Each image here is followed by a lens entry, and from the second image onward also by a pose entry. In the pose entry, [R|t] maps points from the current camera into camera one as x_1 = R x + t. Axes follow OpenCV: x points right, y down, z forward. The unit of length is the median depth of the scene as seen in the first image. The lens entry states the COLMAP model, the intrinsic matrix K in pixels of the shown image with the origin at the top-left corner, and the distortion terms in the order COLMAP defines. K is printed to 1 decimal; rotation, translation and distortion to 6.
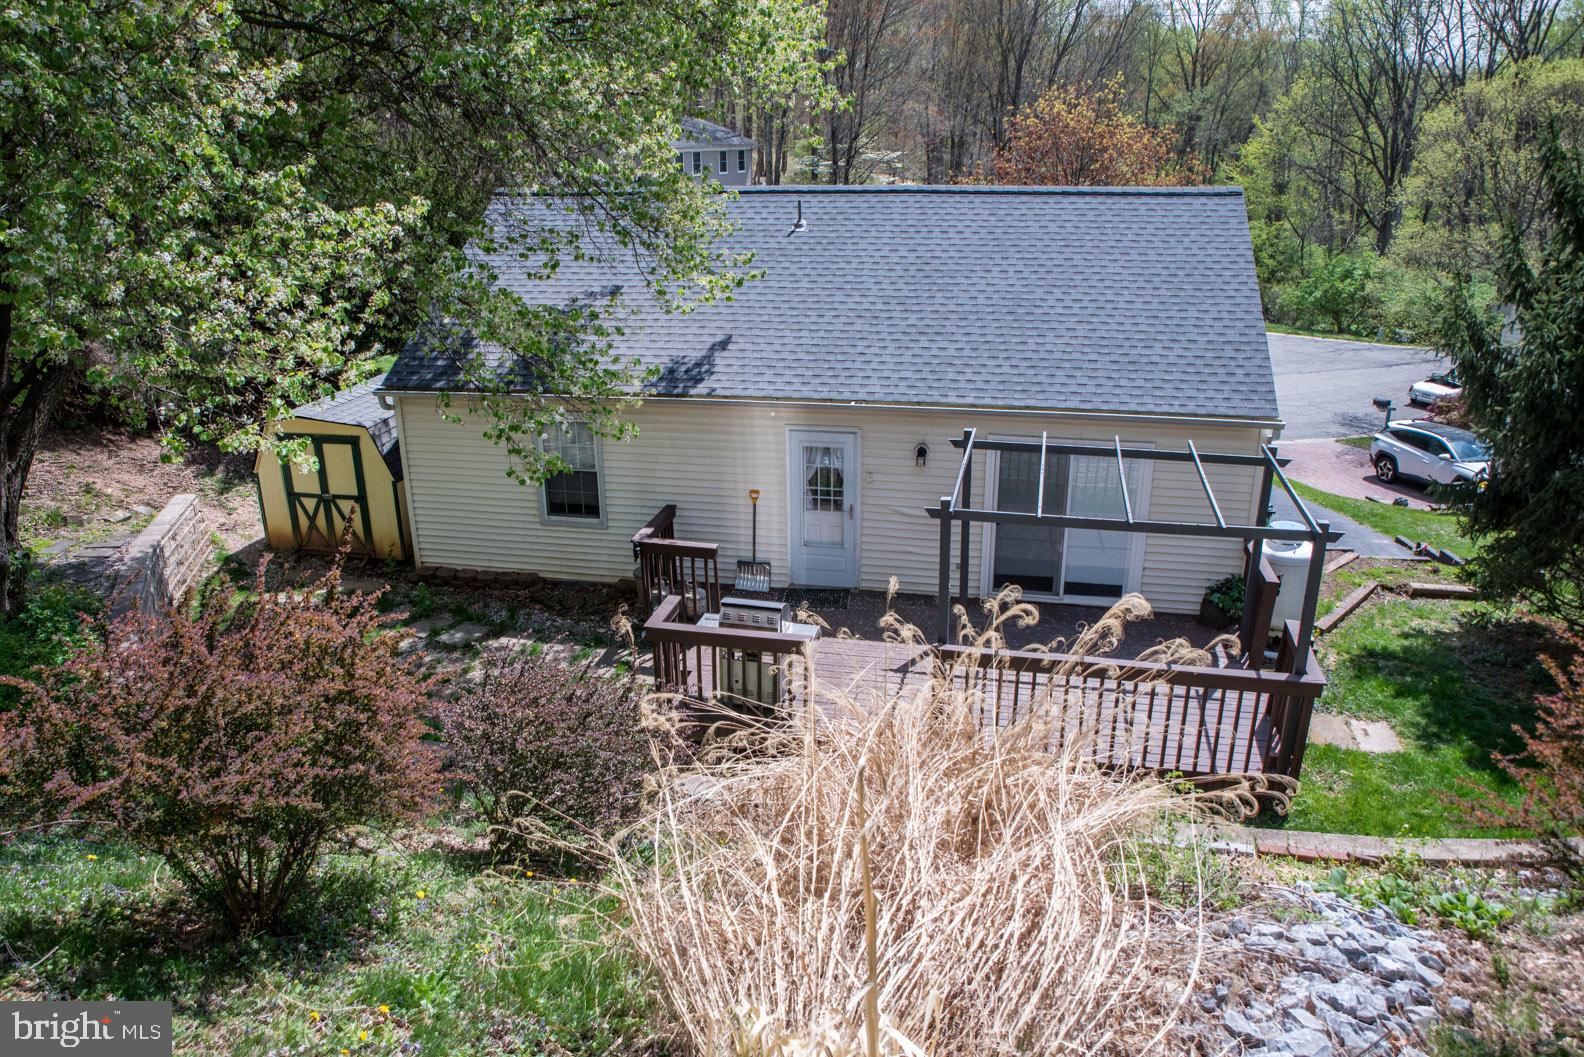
lens RADIAL K [[1117.9, 0, 792.0], [0, 1117.9, 528.5], [0, 0, 1]] dist [-0.082997, 0.000690]
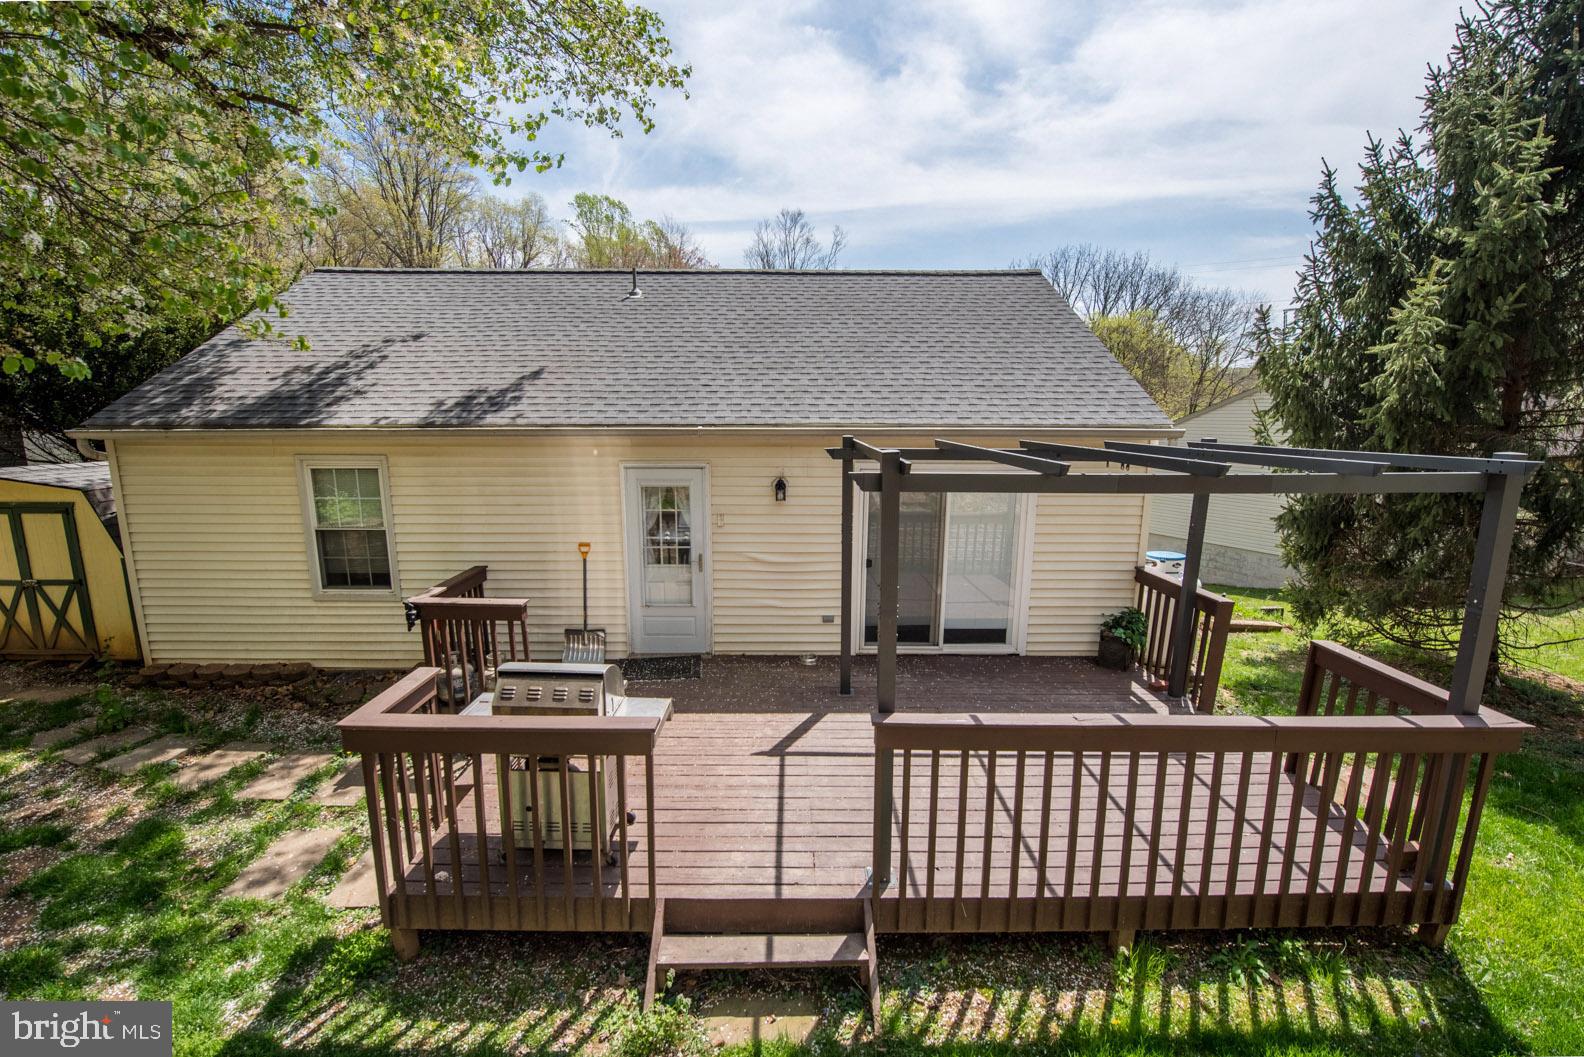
lens RADIAL K [[638.9, 0, 781.5], [0, 638.9, 525.9], [0, 0, 1]] dist [-0.011970, -0.000285]
pose [[0.976056, -0.021397, 0.216464, 0.008310], [0.060110, 0.982930, -0.173882, 0.047771], [-0.209048, 0.182730, 0.960681, 0.519719]]
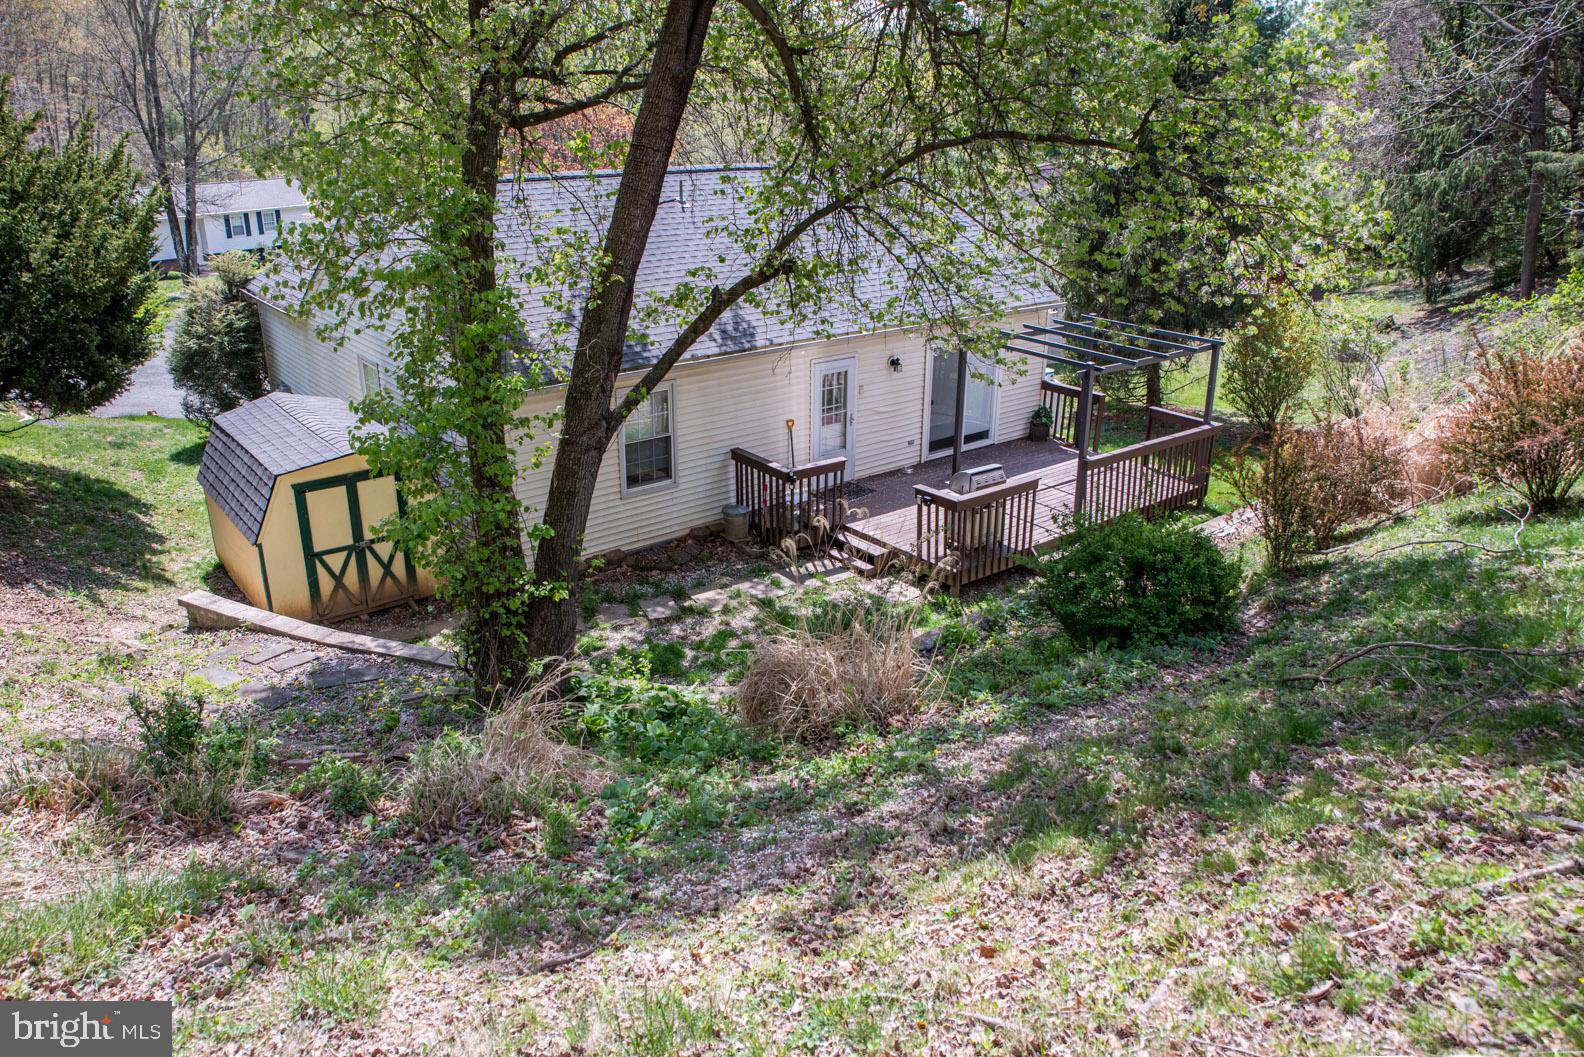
lens RADIAL K [[1117.9, 0, 792.0], [0, 1117.9, 528.5], [0, 0, 1]] dist [-0.082997, 0.000690]
pose [[0.637691, -0.265322, 0.723156, -0.961712], [0.250178, 0.959251, 0.131333, -0.081674], [-0.728533, 0.097168, 0.678084, 0.202734]]
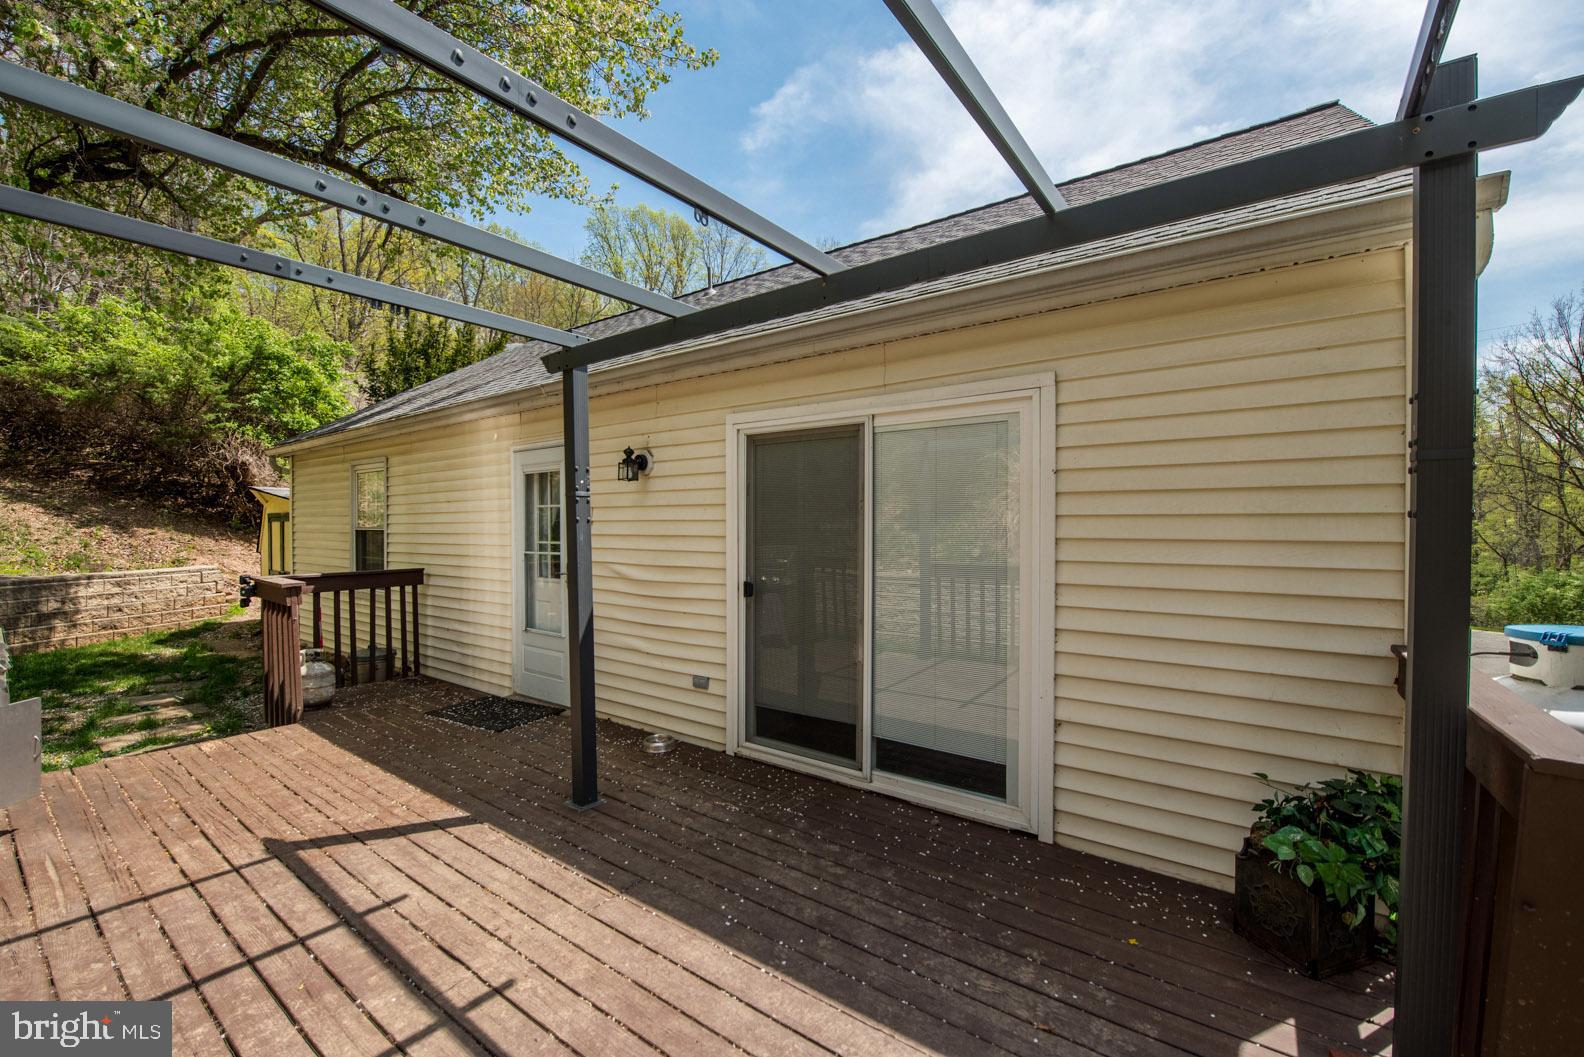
lens RADIAL K [[653.6, 0, 786.9], [0, 653.6, 543.3], [0, 0, 1]] dist [0.000852, 0.000047]
pose [[0.910639, 0.019397, -0.412748, 0.318922], [-0.149179, 0.946959, -0.284629, 0.054026], [0.385335, 0.320767, 0.865231, 0.743355]]
